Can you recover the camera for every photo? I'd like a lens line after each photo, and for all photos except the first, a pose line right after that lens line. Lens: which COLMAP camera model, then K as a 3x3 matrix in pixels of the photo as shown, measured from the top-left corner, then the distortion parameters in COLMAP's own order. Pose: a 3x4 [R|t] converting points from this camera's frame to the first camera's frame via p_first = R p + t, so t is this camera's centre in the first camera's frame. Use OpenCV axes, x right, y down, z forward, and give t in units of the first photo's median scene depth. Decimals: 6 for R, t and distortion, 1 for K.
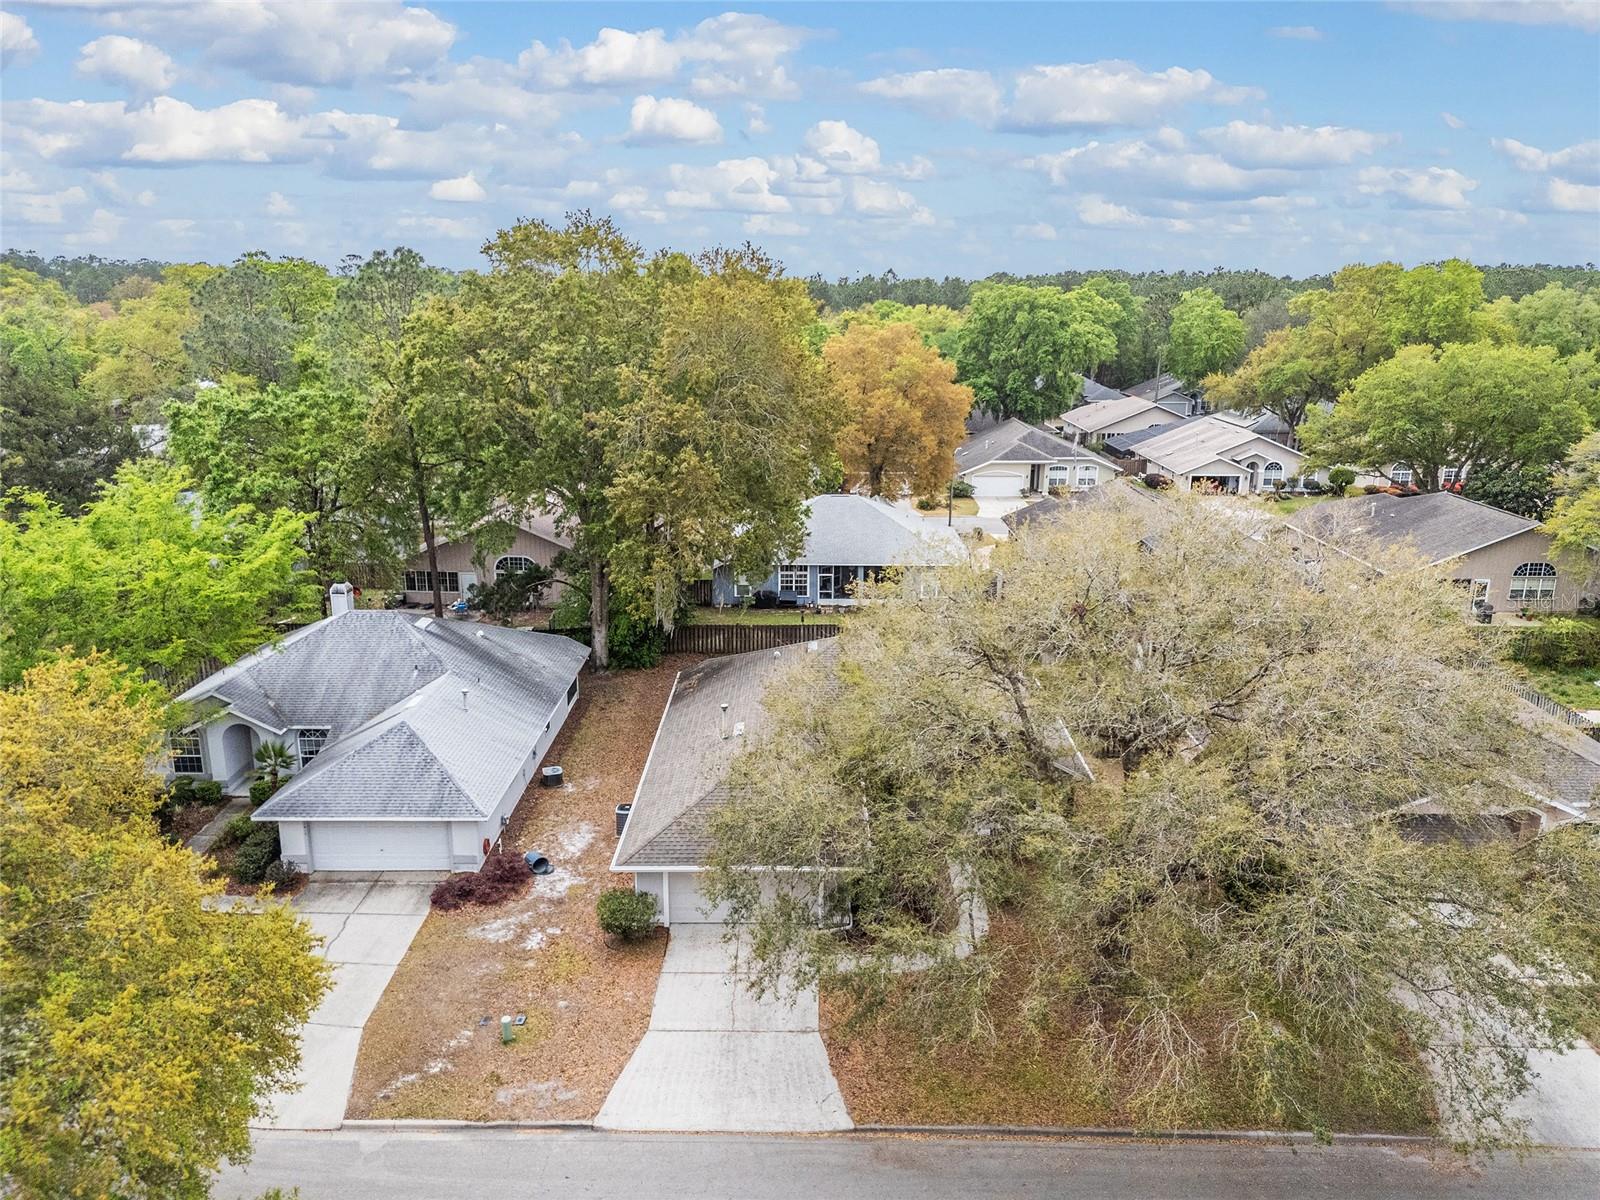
lens RADIAL K [[1169.3, 0, 800.0], [0, 1169.3, 600.0], [0, 0, 1]] dist [0.077882, -0.102616]
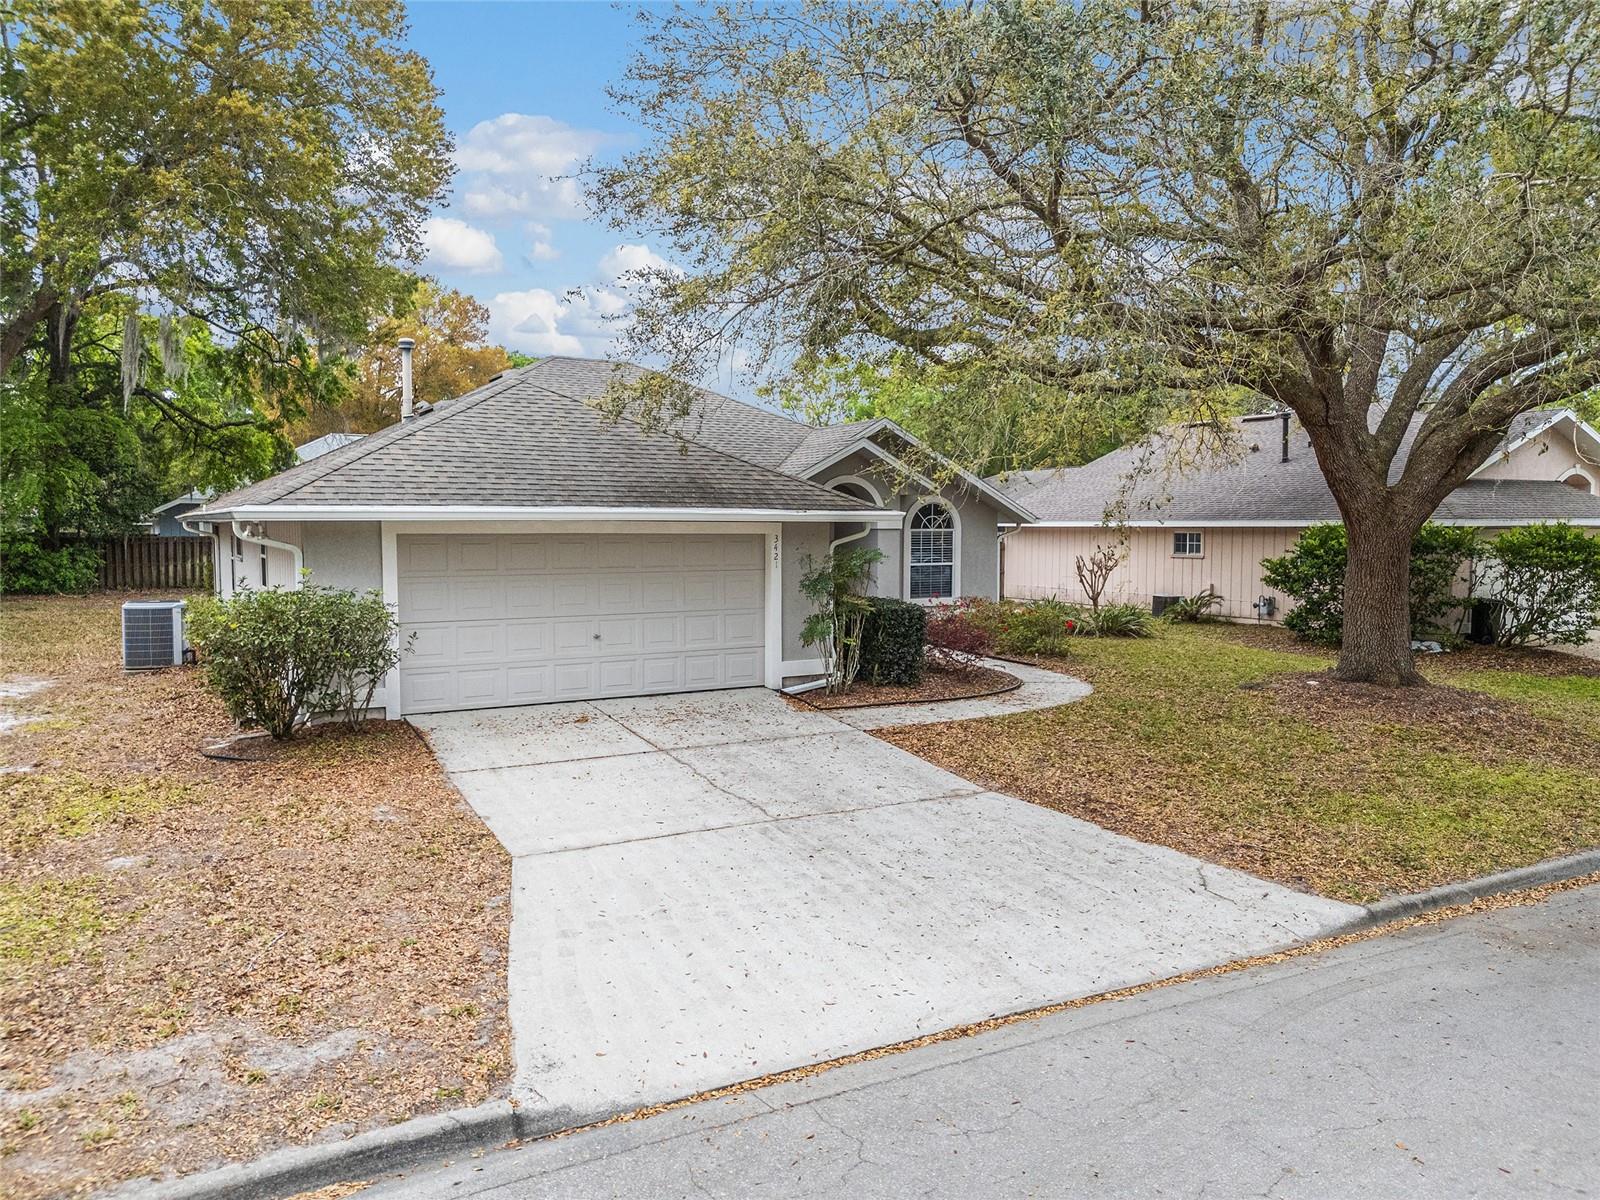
lens RADIAL K [[1173.3, 0, 800.0], [0, 1173.3, 600.0], [0, 0, 1]] dist [0.072748, -0.075437]
pose [[0.870215, -0.034707, 0.491449, -0.206423], [0.130179, 0.978261, -0.161424, 0.359624], [-0.475163, 0.204450, 0.855816, 0.714320]]
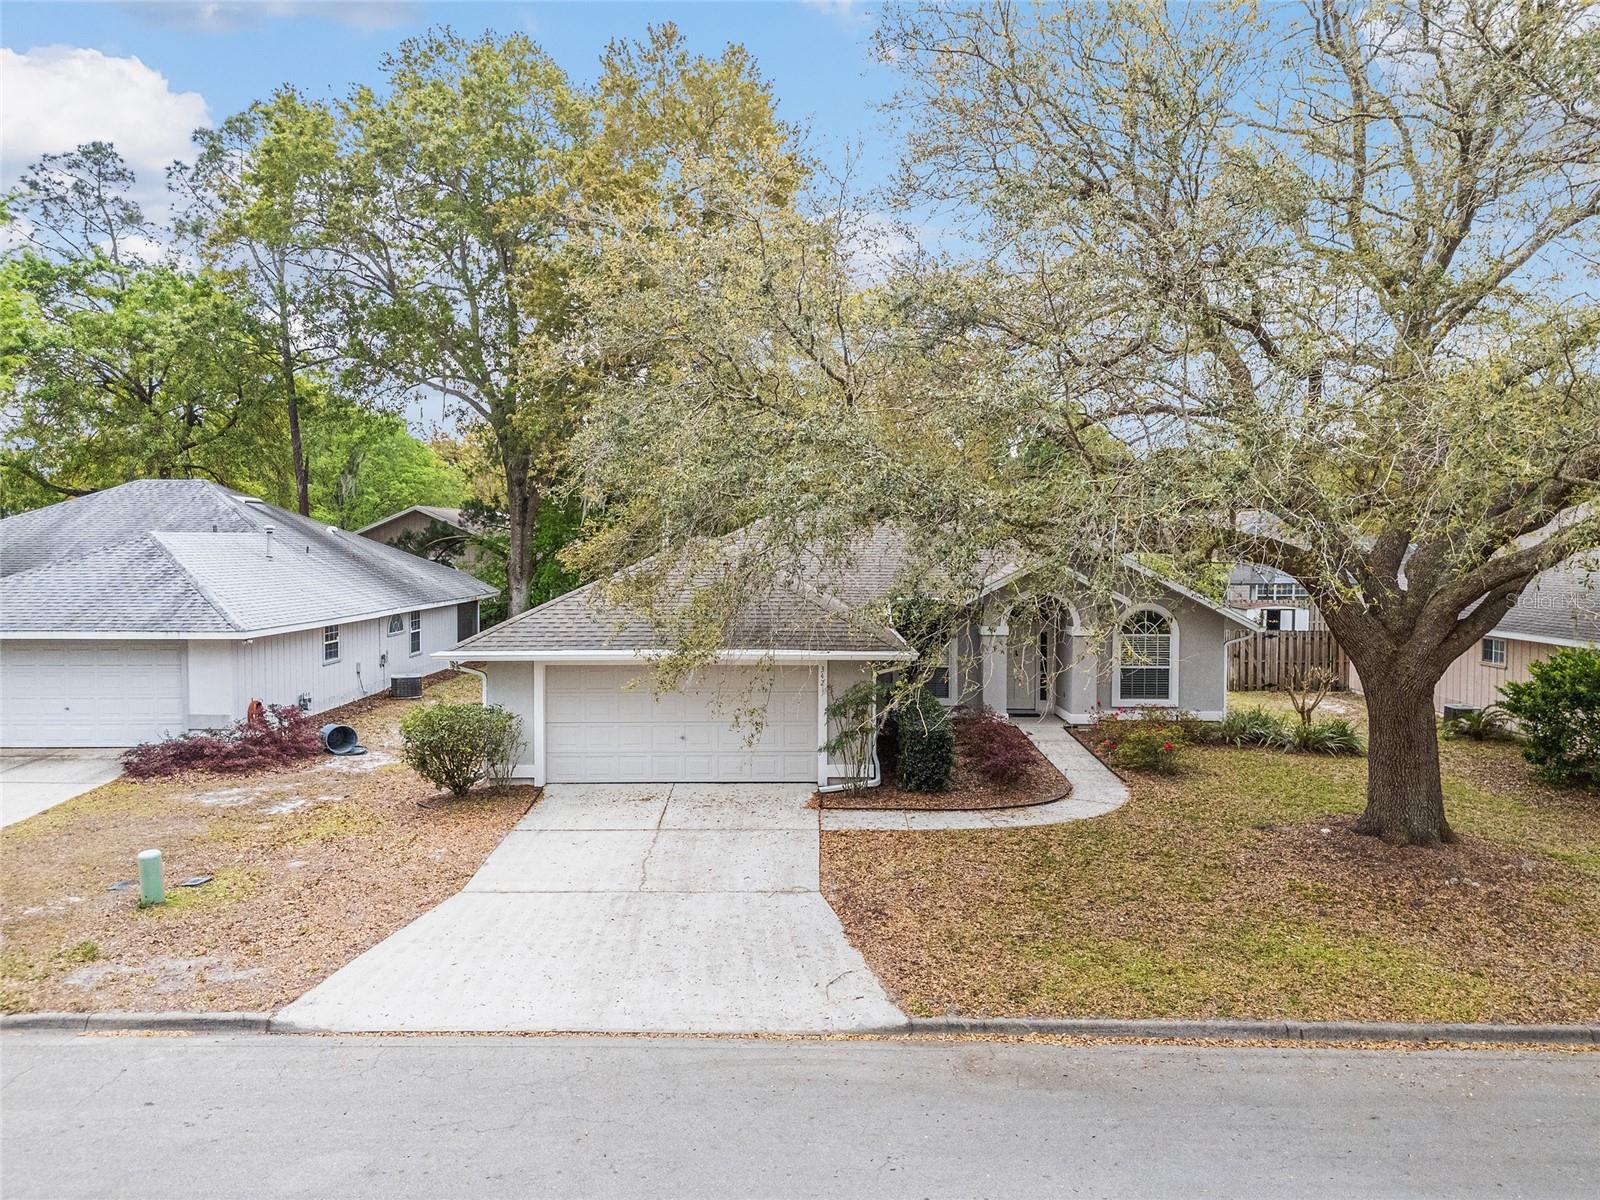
lens RADIAL K [[1173.3, 0, 800.0], [0, 1173.3, 600.0], [0, 0, 1]] dist [0.072748, -0.075437]
pose [[0.999994, -0.001757, 0.002834, 0.006727], [0.002317, 0.977349, -0.211622, 0.351640], [-0.002397, 0.211628, 0.977347, 0.510641]]
